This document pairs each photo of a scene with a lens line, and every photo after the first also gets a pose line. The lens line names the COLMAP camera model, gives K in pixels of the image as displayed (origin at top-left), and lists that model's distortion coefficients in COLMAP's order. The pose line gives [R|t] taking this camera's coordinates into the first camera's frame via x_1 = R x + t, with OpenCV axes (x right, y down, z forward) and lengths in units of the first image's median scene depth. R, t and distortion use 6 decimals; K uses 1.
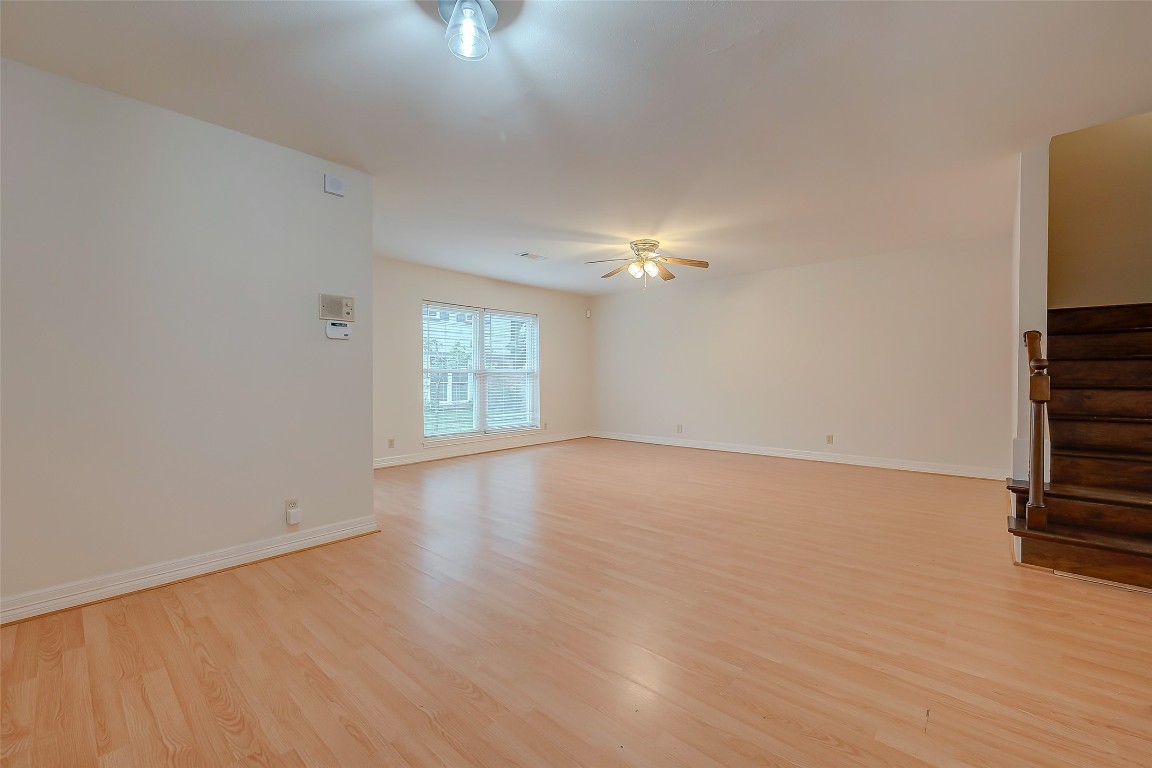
lens RADIAL K [[464.1, 0, 577.1], [0, 464.1, 387.3], [0, 0, 1]] dist [0.001279, -0.000171]
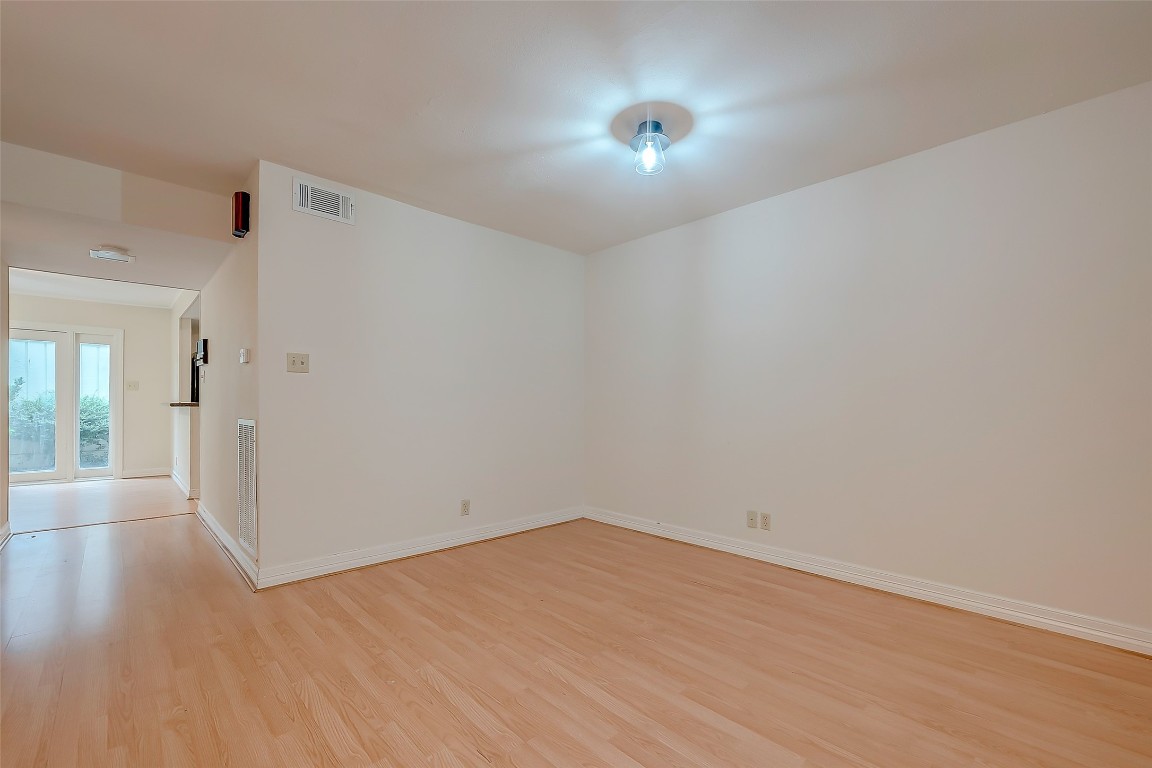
lens RADIAL K [[495.8, 0, 579.6], [0, 495.8, 387.8], [0, 0, 1]] dist [0.002030, 0.000018]
pose [[-0.996189, 0.005464, 0.087050, -0.094437], [0.004795, 0.999957, -0.007883, -0.041560], [-0.087090, -0.007435, -0.996173, 1.513019]]
